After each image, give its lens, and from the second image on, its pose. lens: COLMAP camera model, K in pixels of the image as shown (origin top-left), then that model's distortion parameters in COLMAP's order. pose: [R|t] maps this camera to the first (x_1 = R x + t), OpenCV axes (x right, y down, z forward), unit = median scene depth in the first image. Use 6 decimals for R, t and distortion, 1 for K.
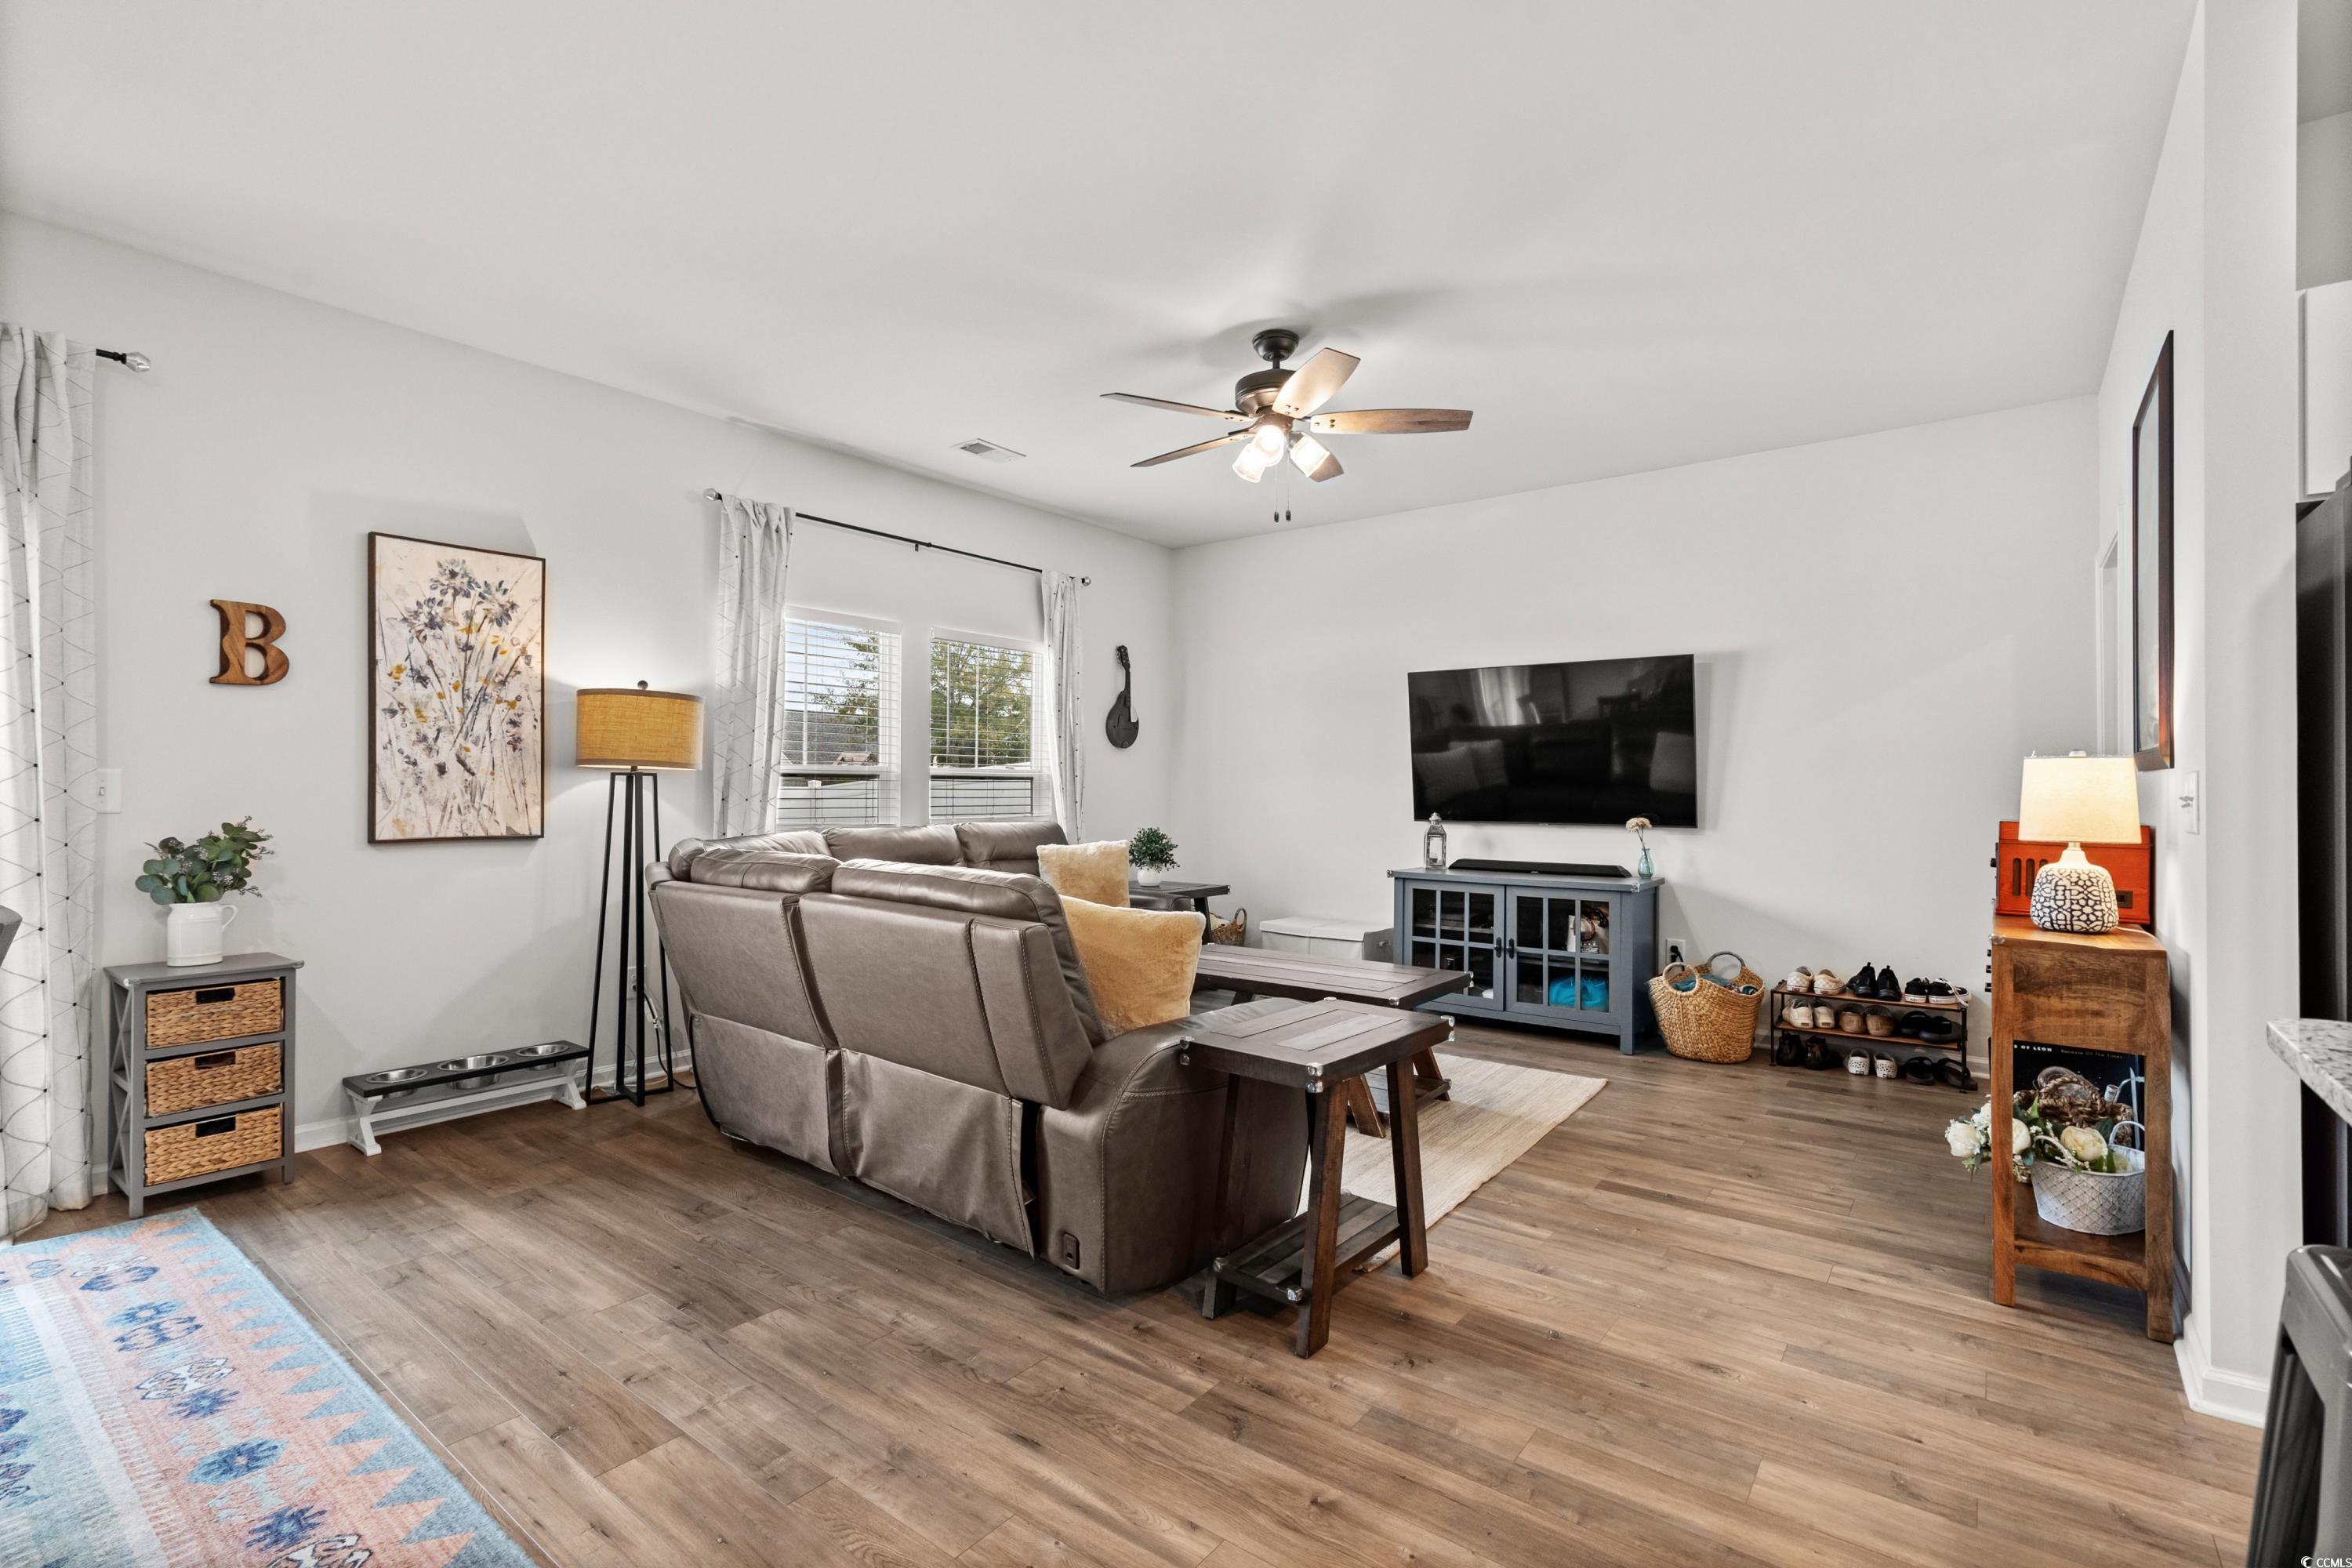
lens RADIAL K [[1062.9, 0, 1175.7], [0, 1062.9, 780.2], [0, 0, 1]] dist [-0.002816, 0.000918]
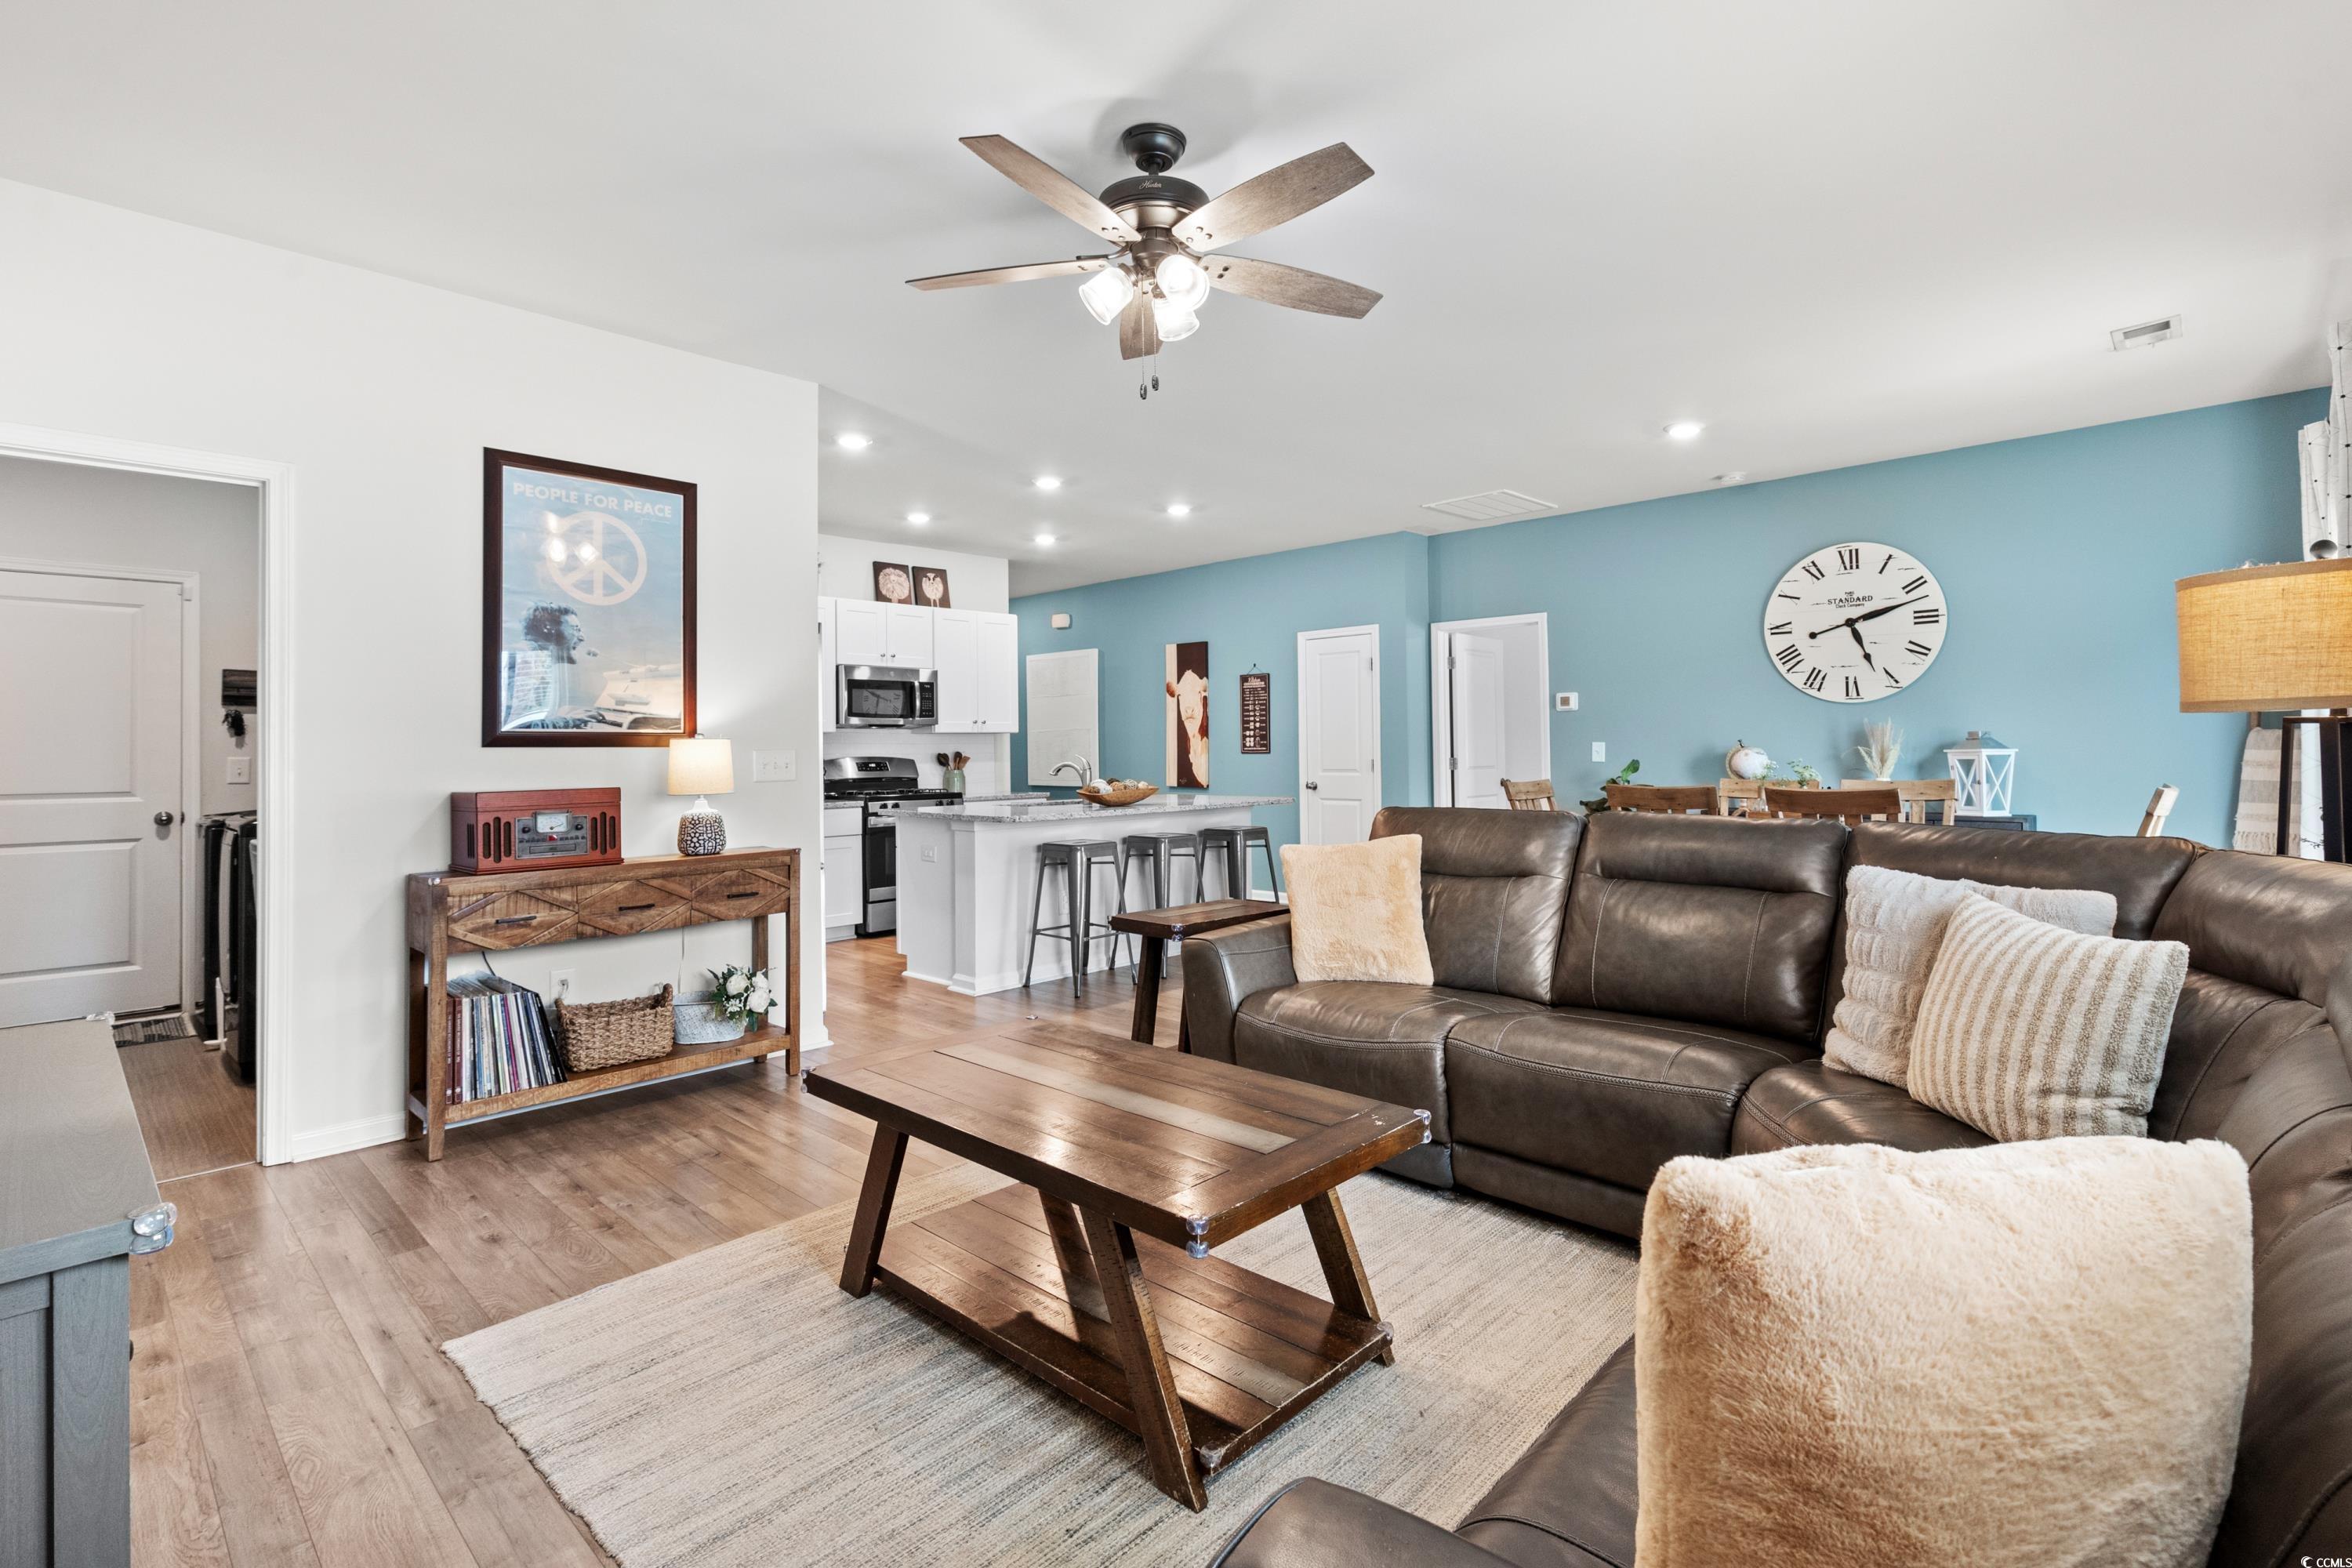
lens RADIAL K [[1095.0, 0, 1192.4], [0, 1095.0, 729.7], [0, 0, 1]] dist [-0.010402, -0.000008]
pose [[-0.994918, 0.010115, 0.100174, -0.002167], [0.007360, 0.999586, -0.027829, 0.010505], [-0.100414, -0.026950, -0.994581, 1.768449]]
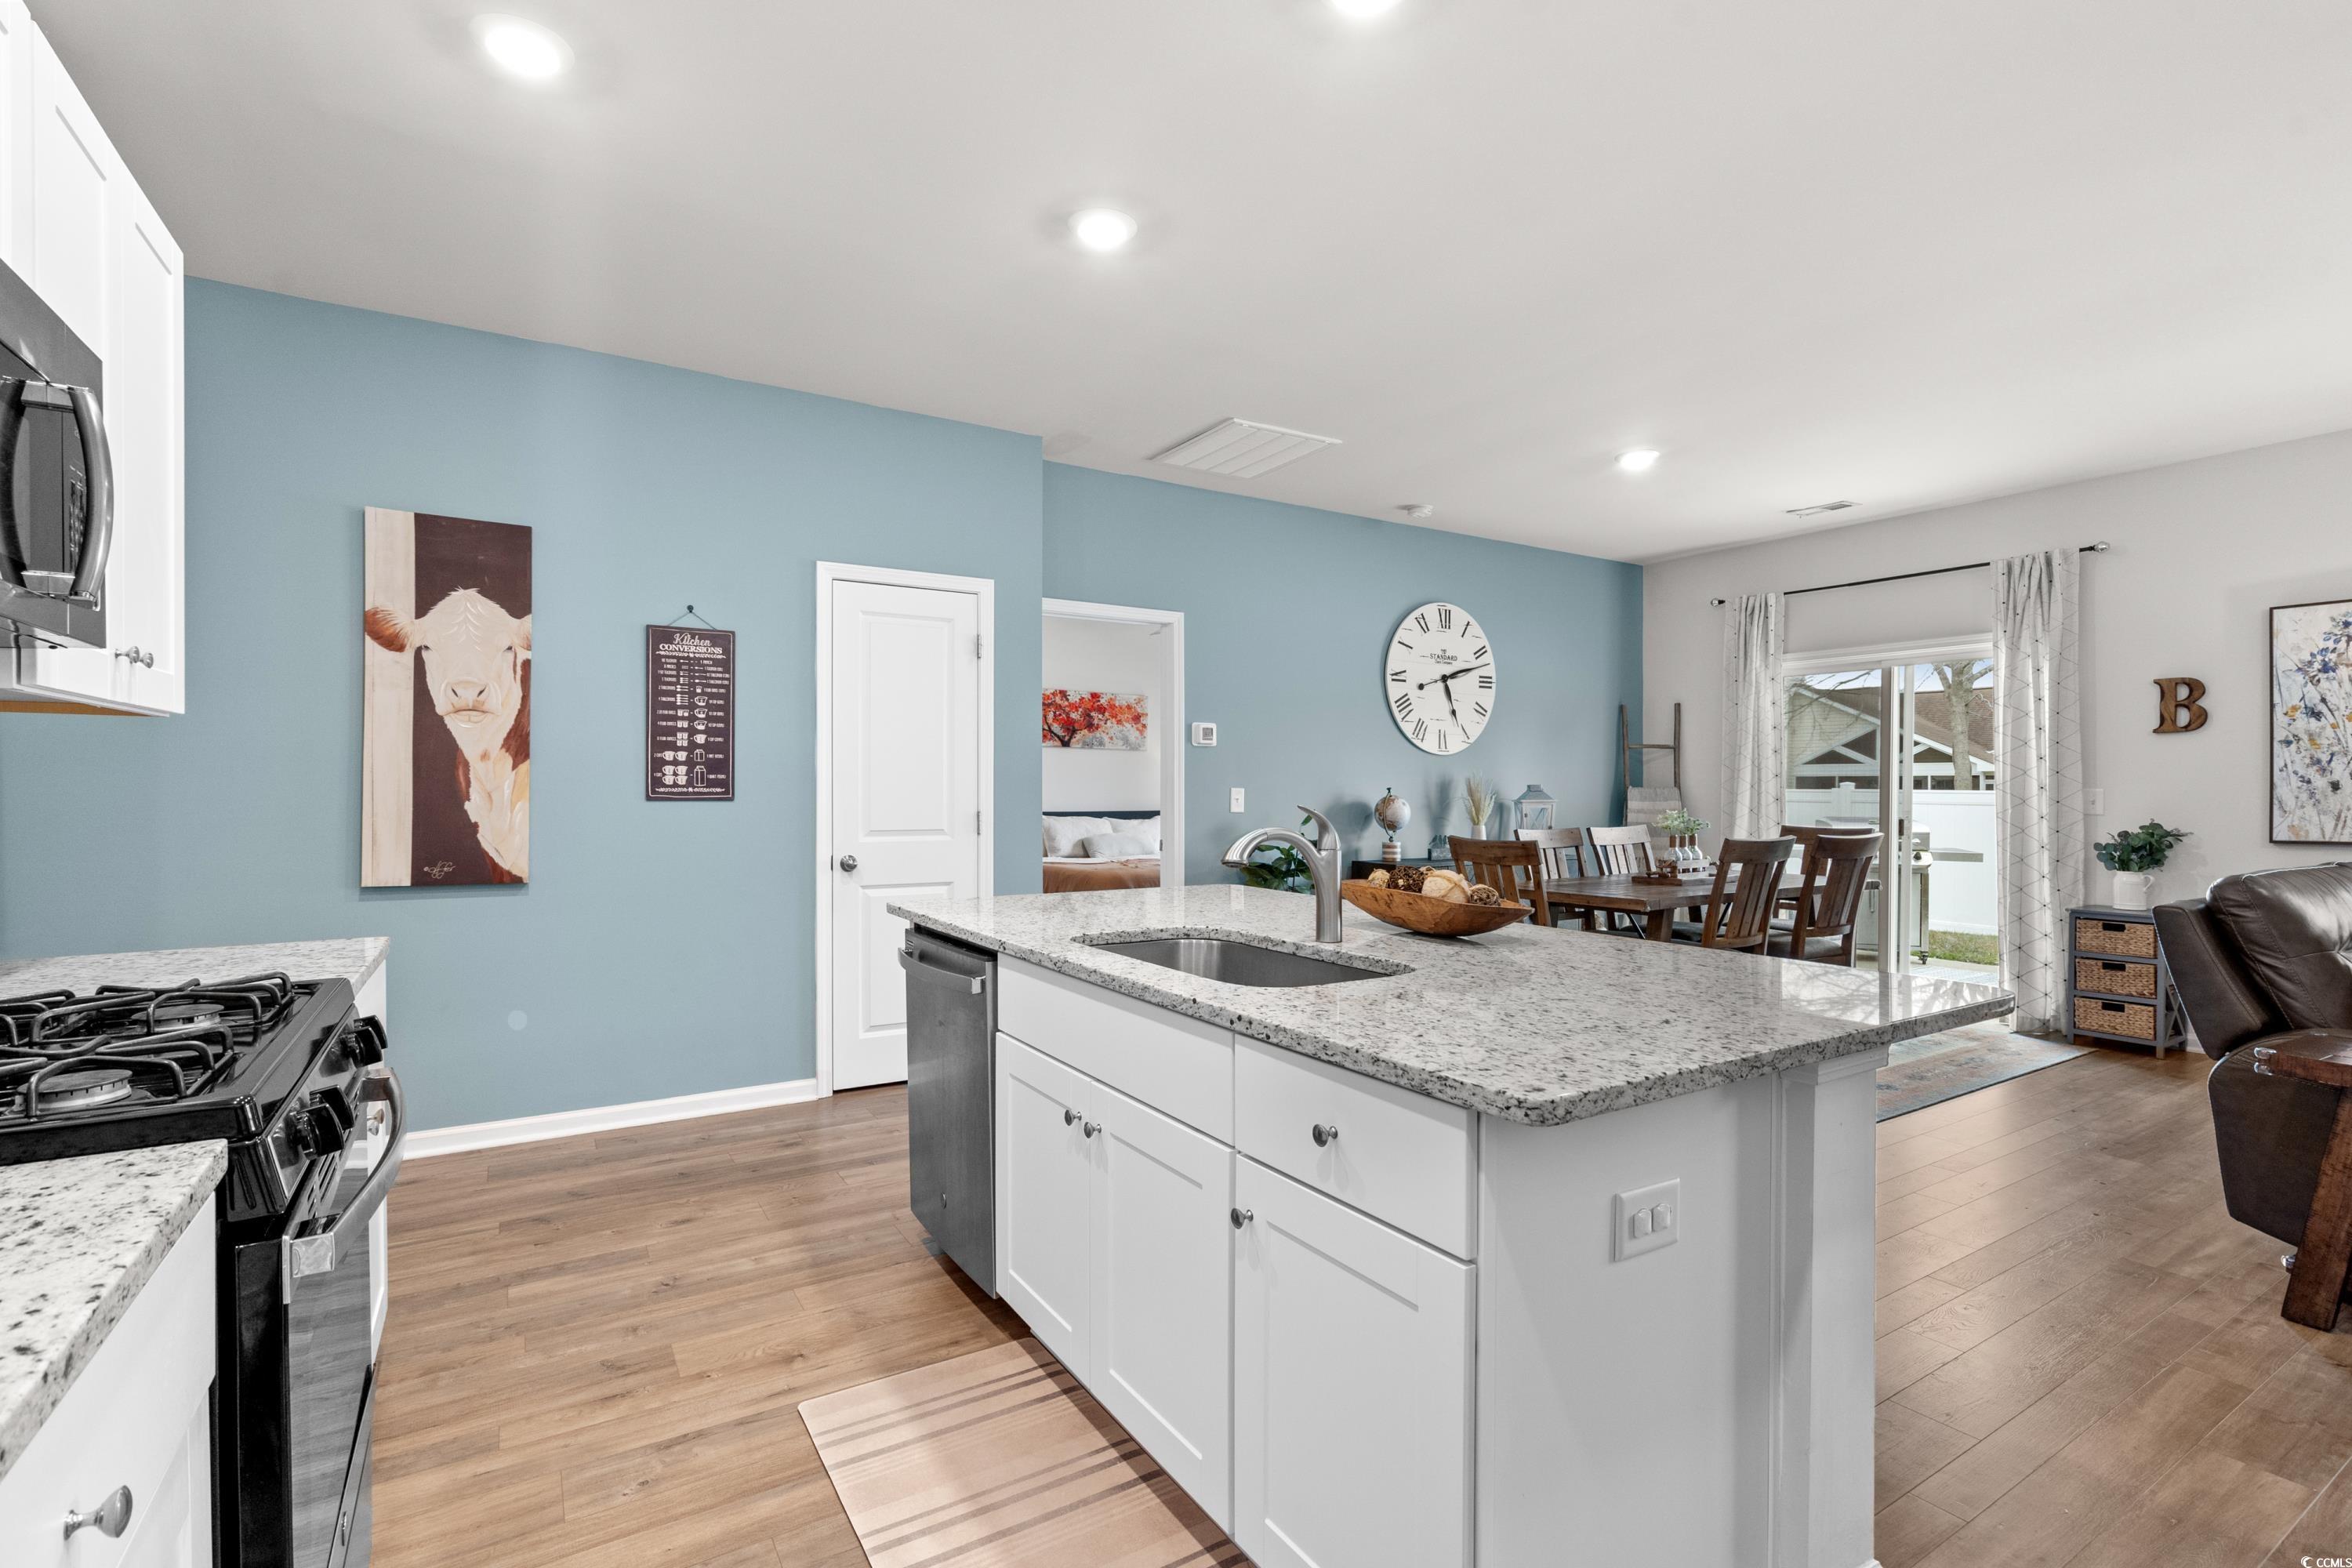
lens RADIAL K [[1071.9, 0, 1175.1], [0, 1071.9, 798.4], [0, 0, 1]] dist [-0.003443, 0.000244]
pose [[-0.352843, 0.004103, -0.935674, 0.953948], [0.004778, 0.999985, 0.002583, -0.005800], [0.935670, -0.003560, -0.352857, 0.187445]]
